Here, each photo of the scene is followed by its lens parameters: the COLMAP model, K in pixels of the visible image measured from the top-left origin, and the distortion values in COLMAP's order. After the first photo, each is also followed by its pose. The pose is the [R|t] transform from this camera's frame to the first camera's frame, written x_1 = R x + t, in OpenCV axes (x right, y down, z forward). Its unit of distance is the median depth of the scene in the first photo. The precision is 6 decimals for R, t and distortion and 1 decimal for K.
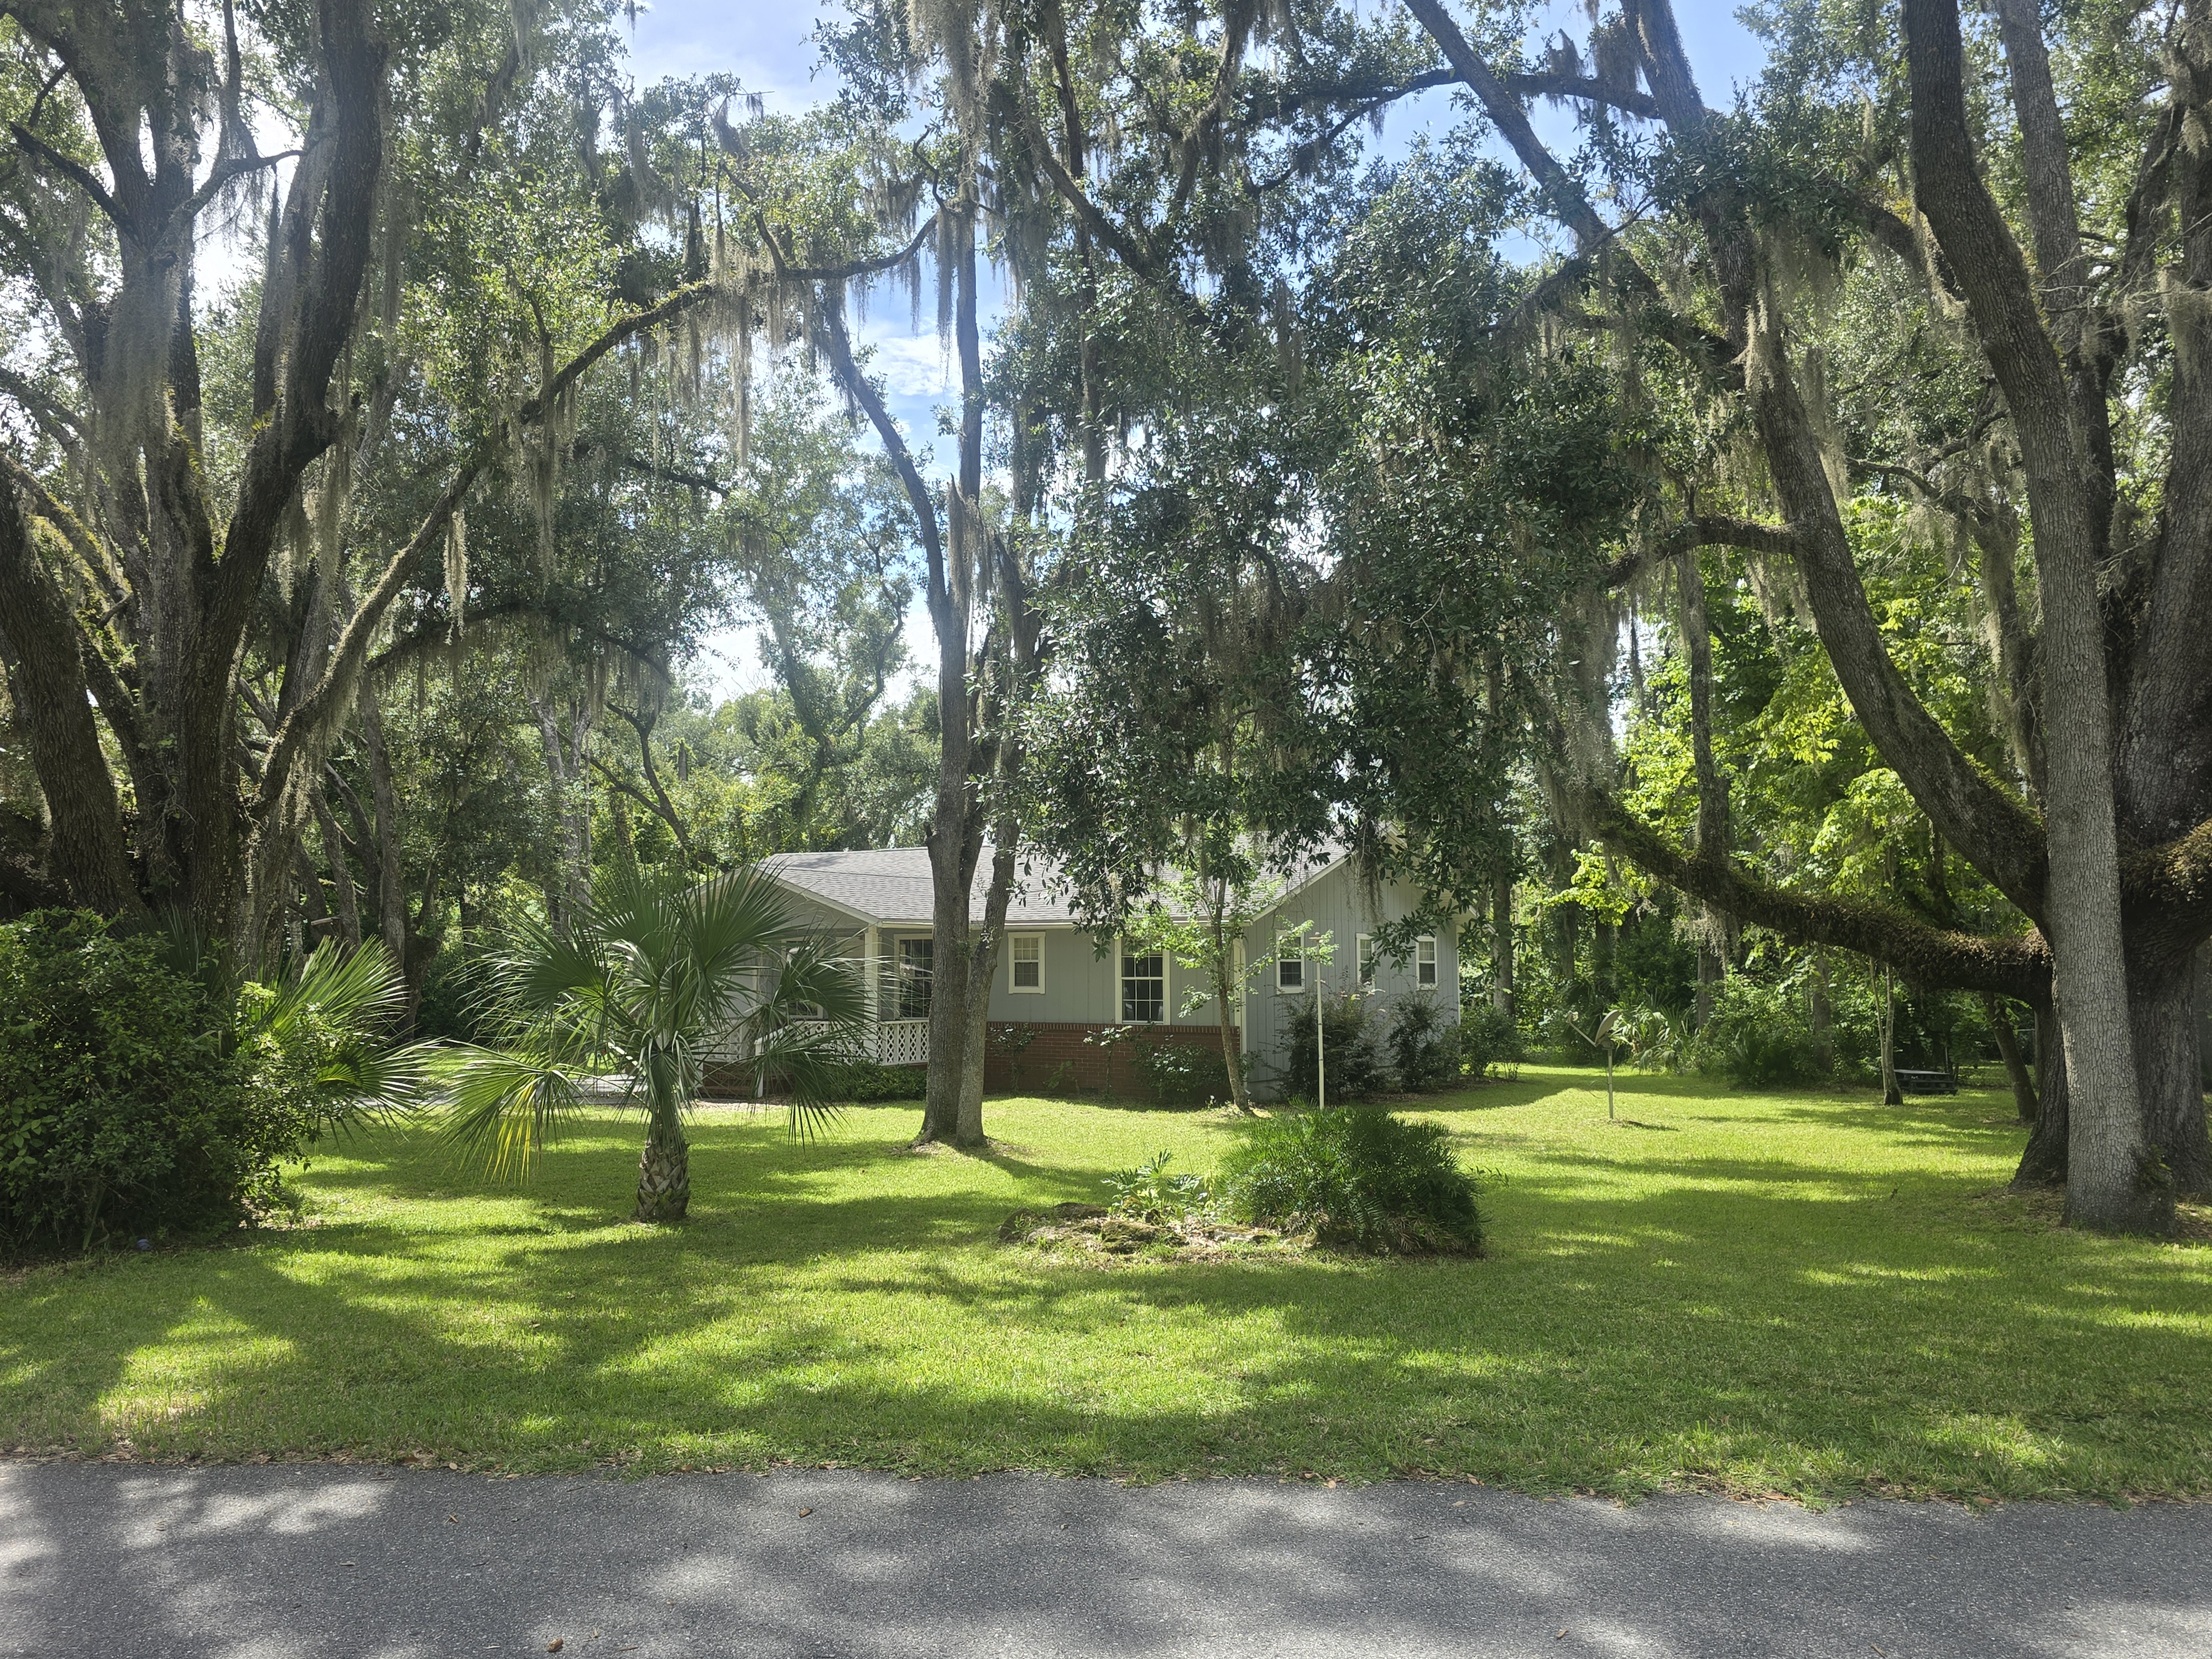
lens RADIAL K [[1683.4, 0, 1102.4], [0, 1683.4, 827.3], [0, 0, 1]] dist [0.041434, -0.011502]
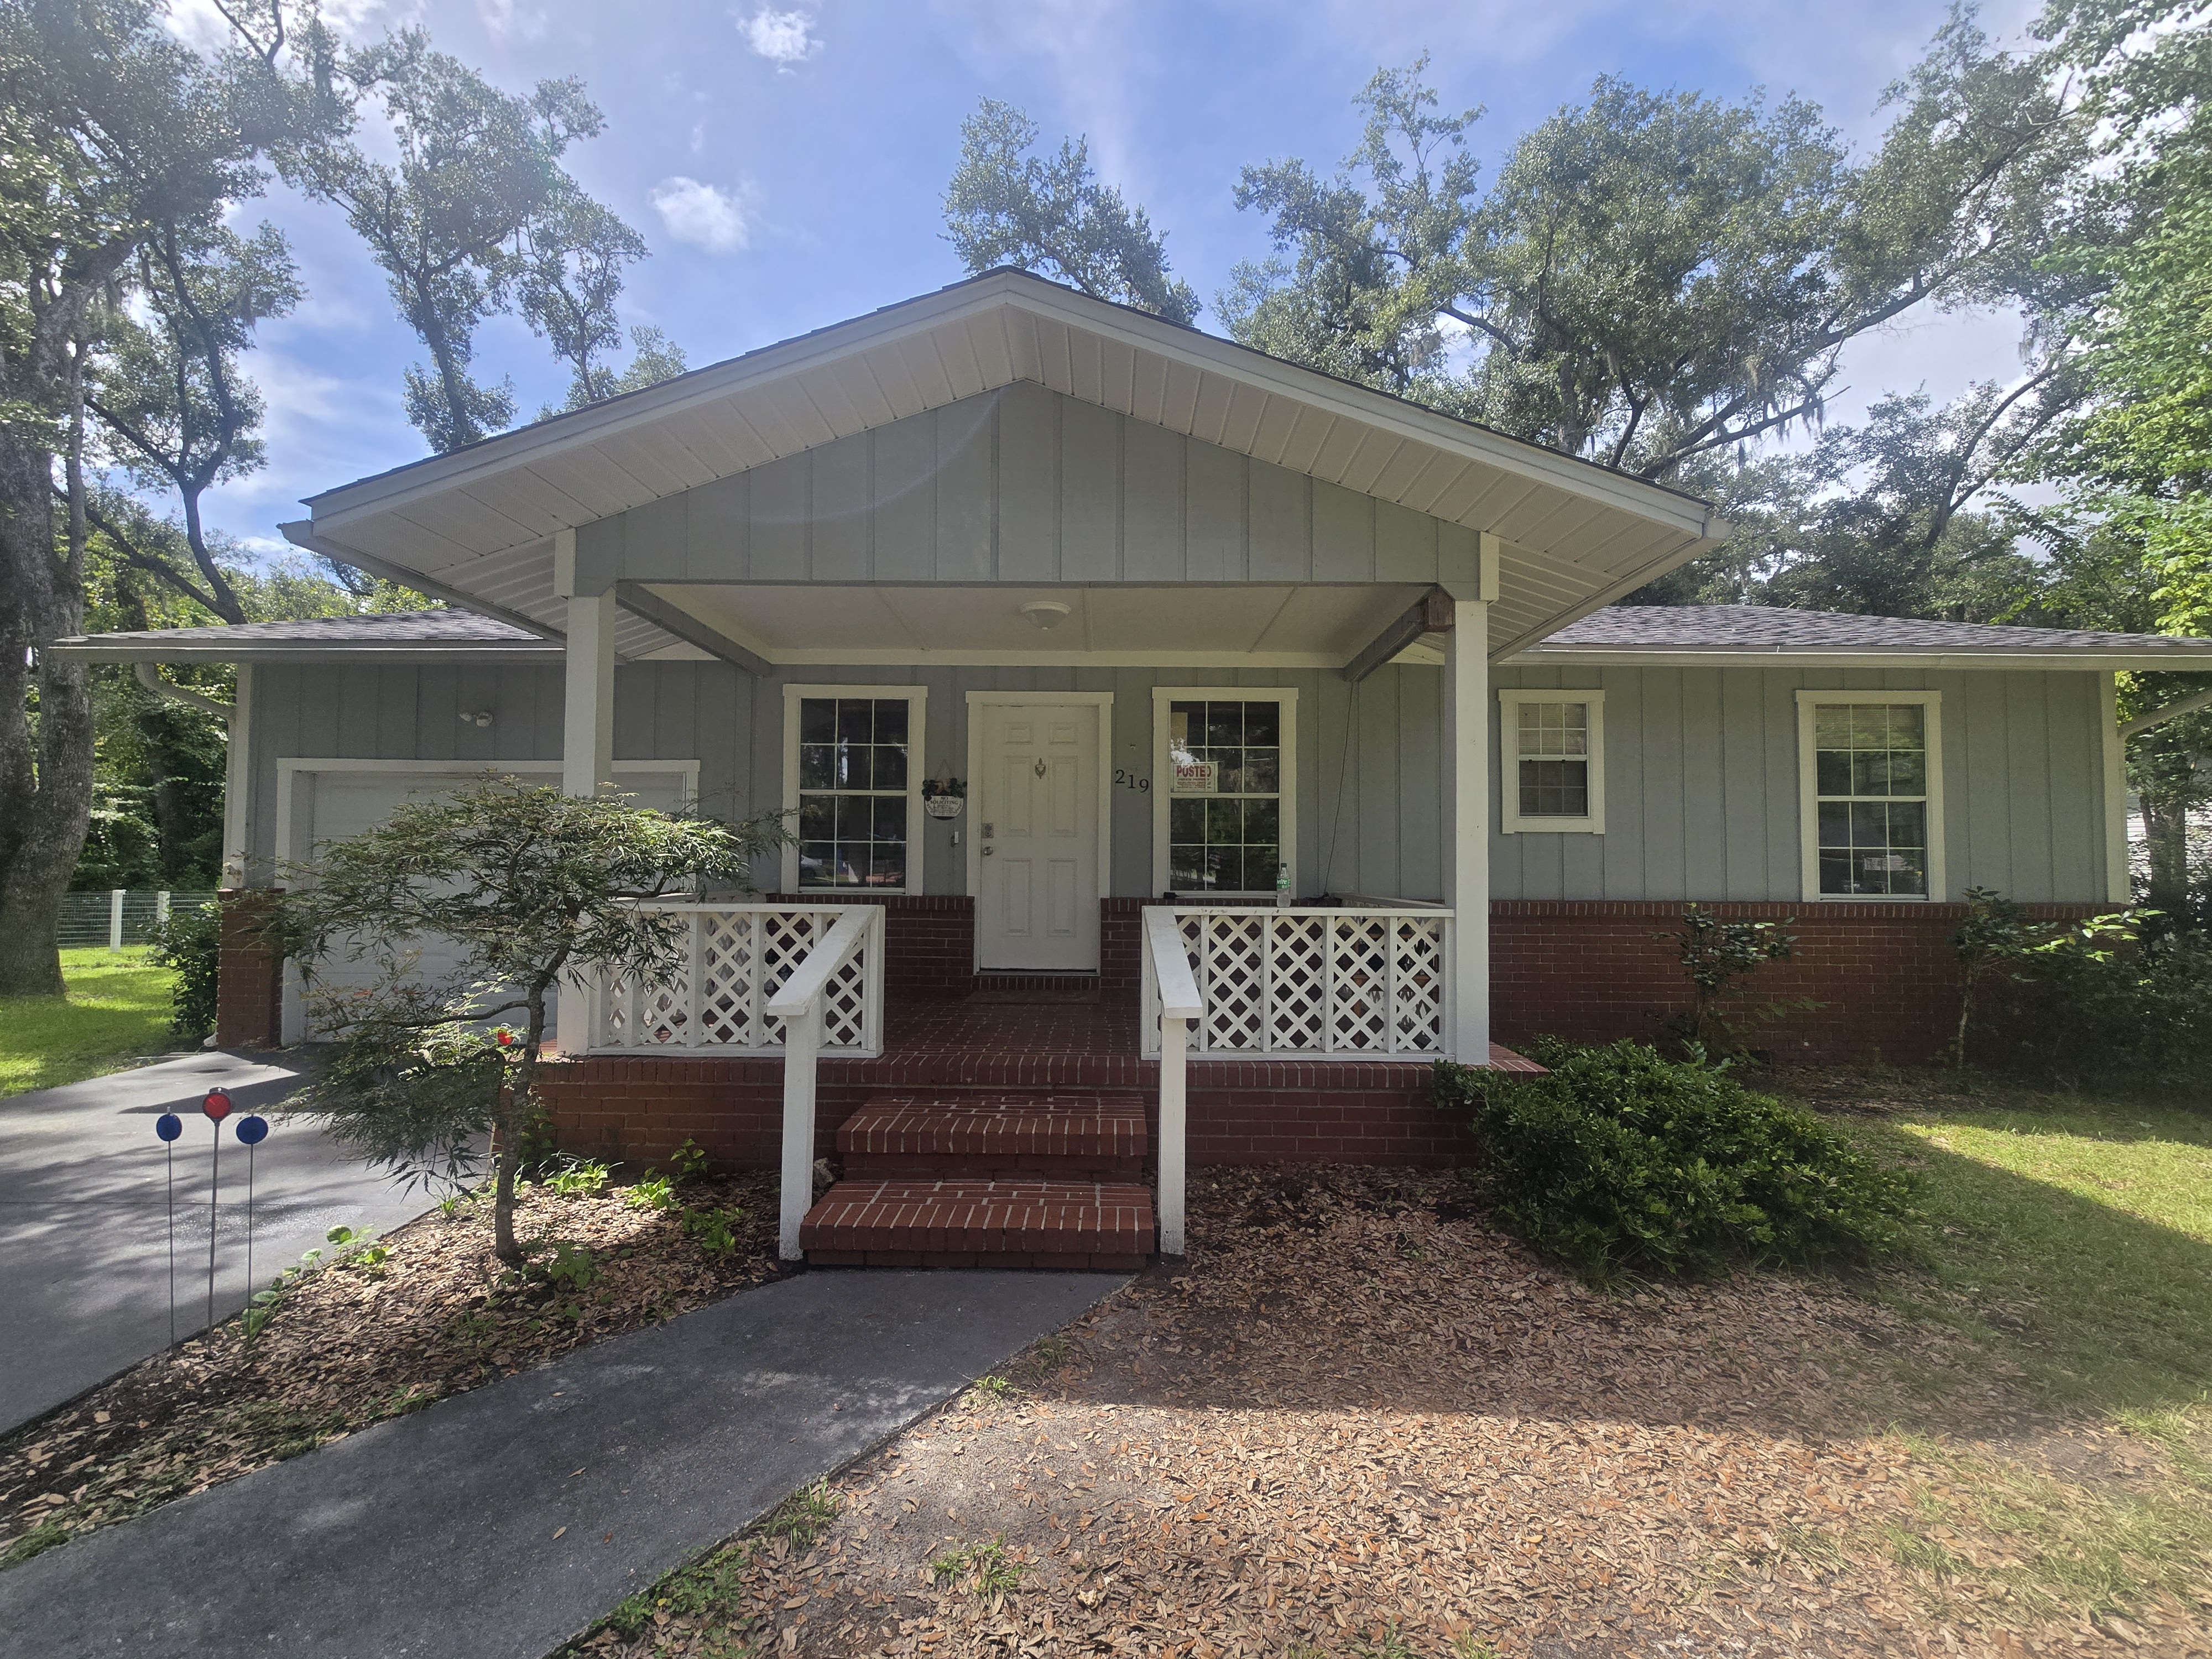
lens RADIAL K [[915.0, 0, 1104.3], [0, 915.0, 816.7], [0, 0, 1]] dist [0.004485, -0.000750]
pose [[0.851452, 0.030344, 0.523554, -0.222719], [-0.049677, 0.998502, 0.022919, 0.080151], [-0.522075, -0.045523, 0.851684, 0.727416]]
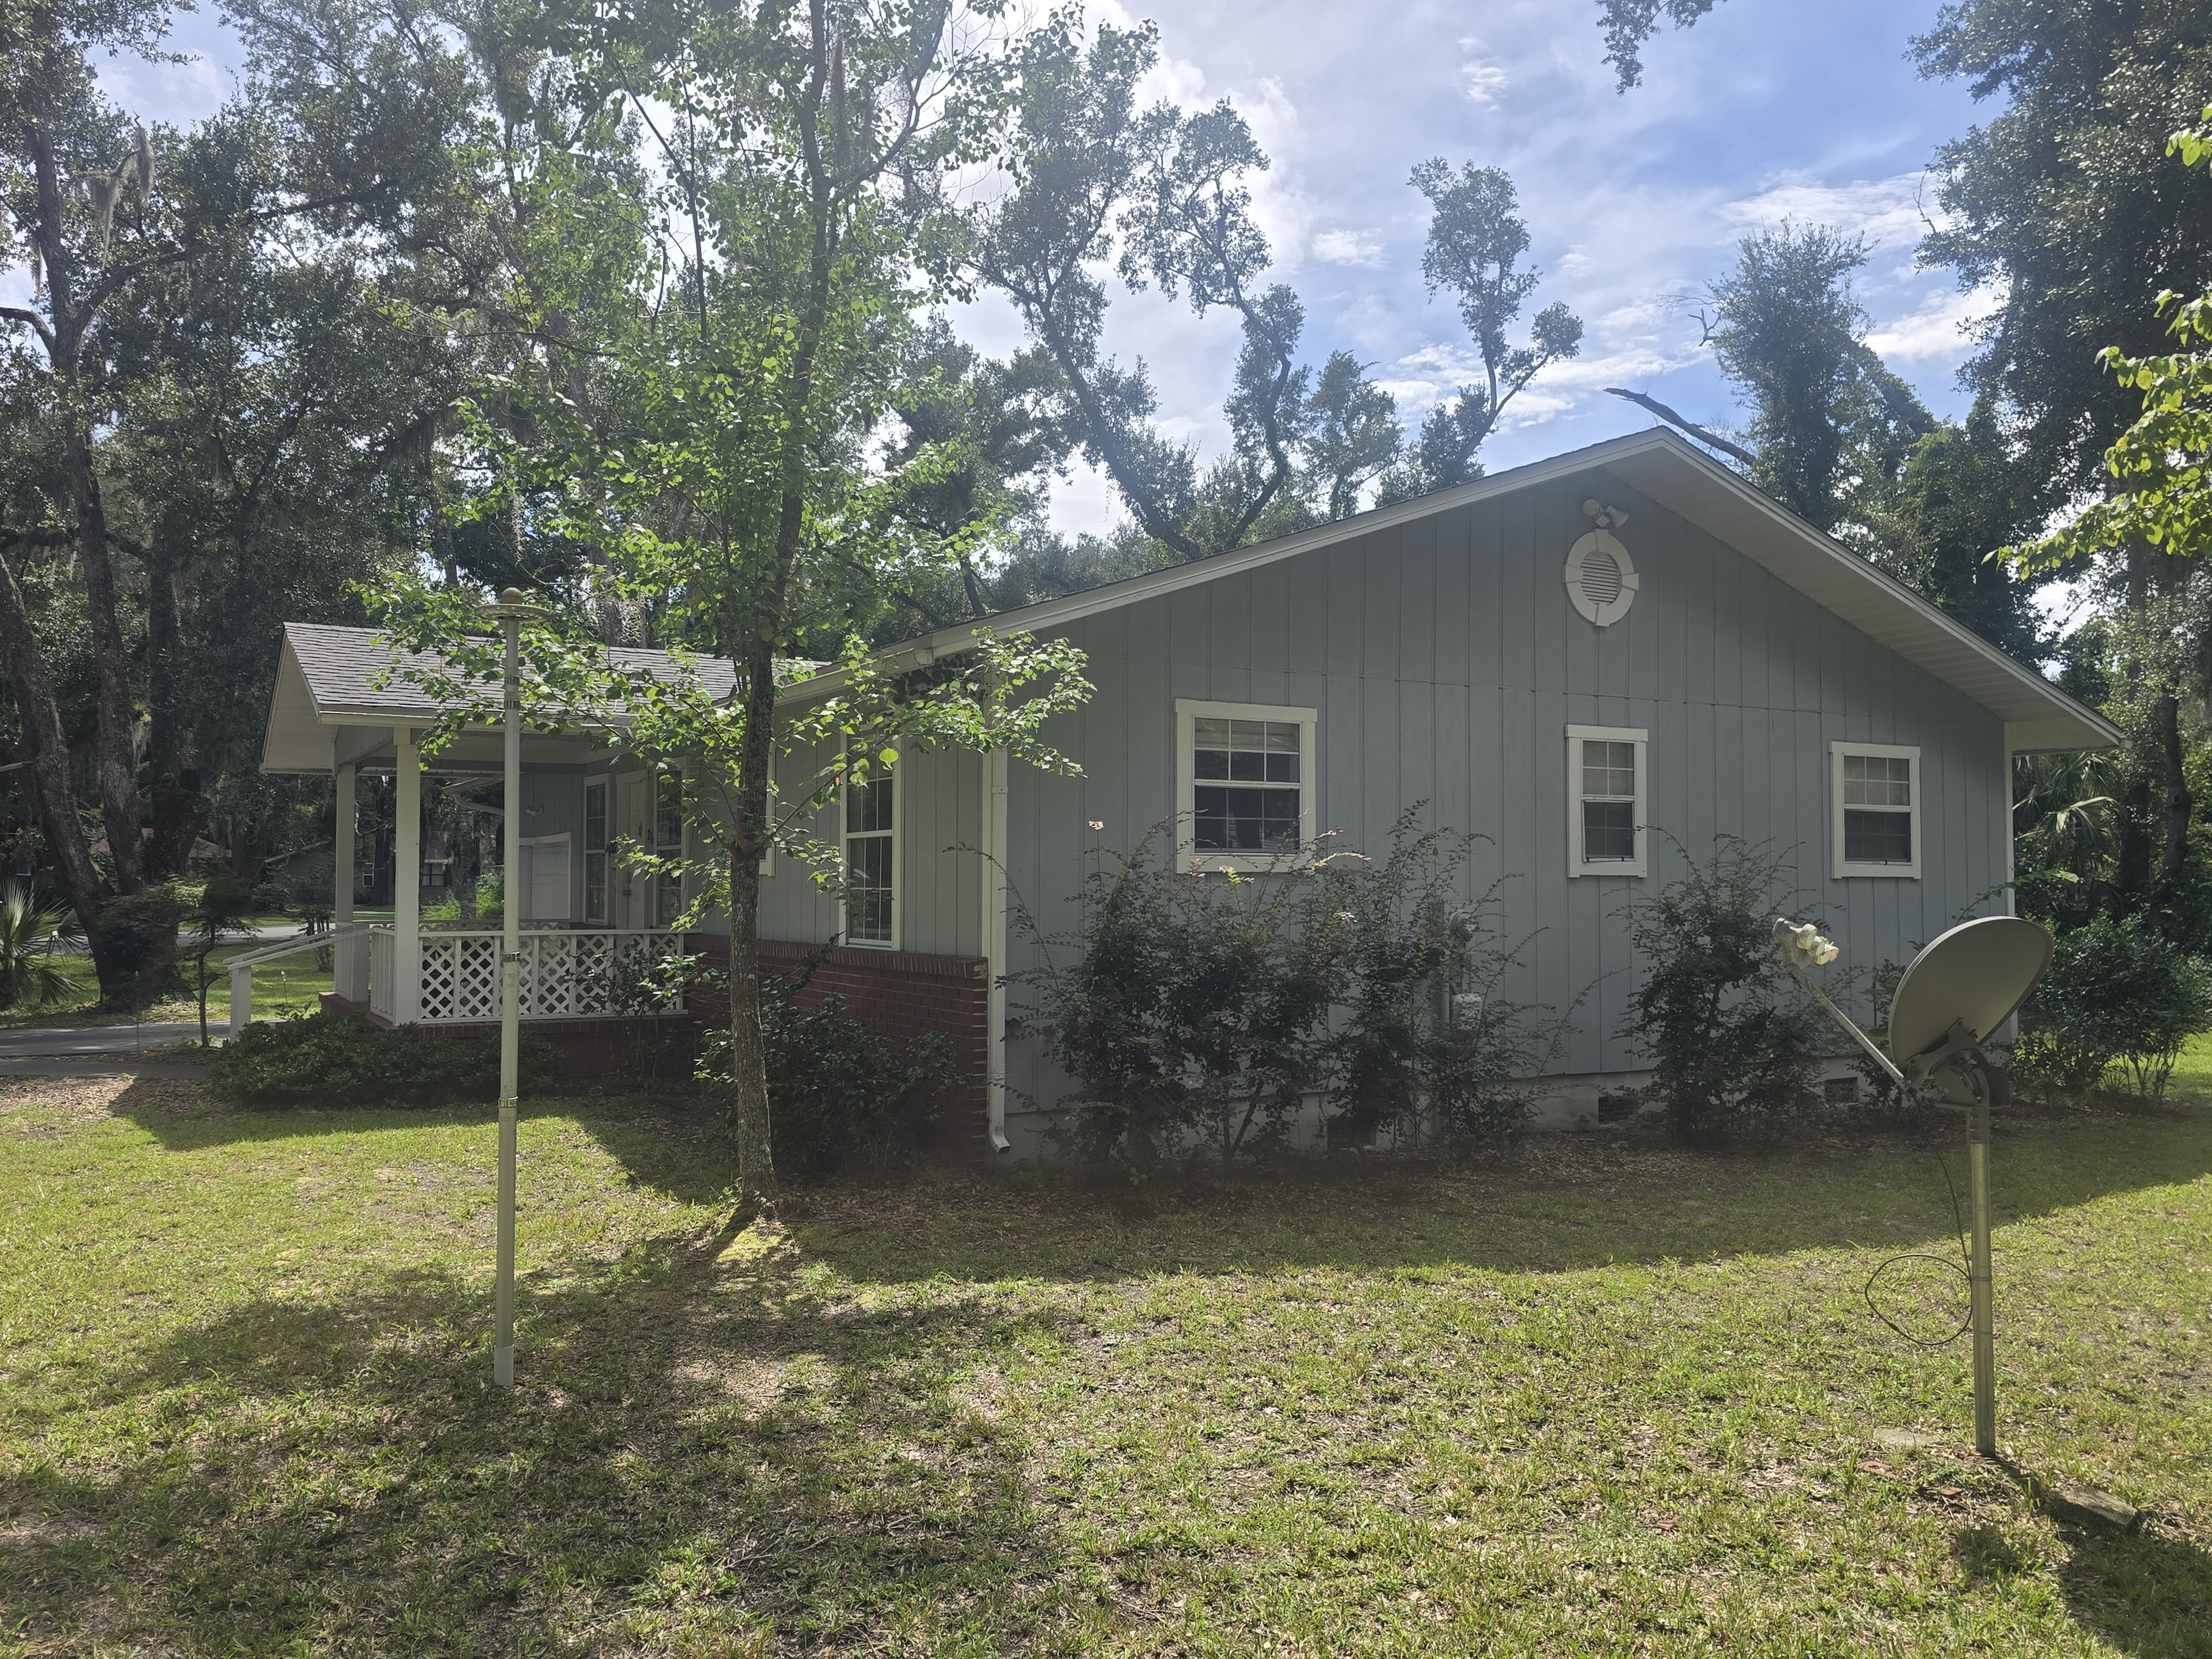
lens RADIAL K [[1683.4, 0, 1104.5], [0, 1683.4, 837.0], [0, 0, 1]] dist [0.041434, -0.011502]
pose [[0.886623, -0.010841, -0.462365, 0.210447], [0.036585, 0.998236, 0.046750, 0.059359], [0.461043, -0.058365, 0.885456, 0.540938]]
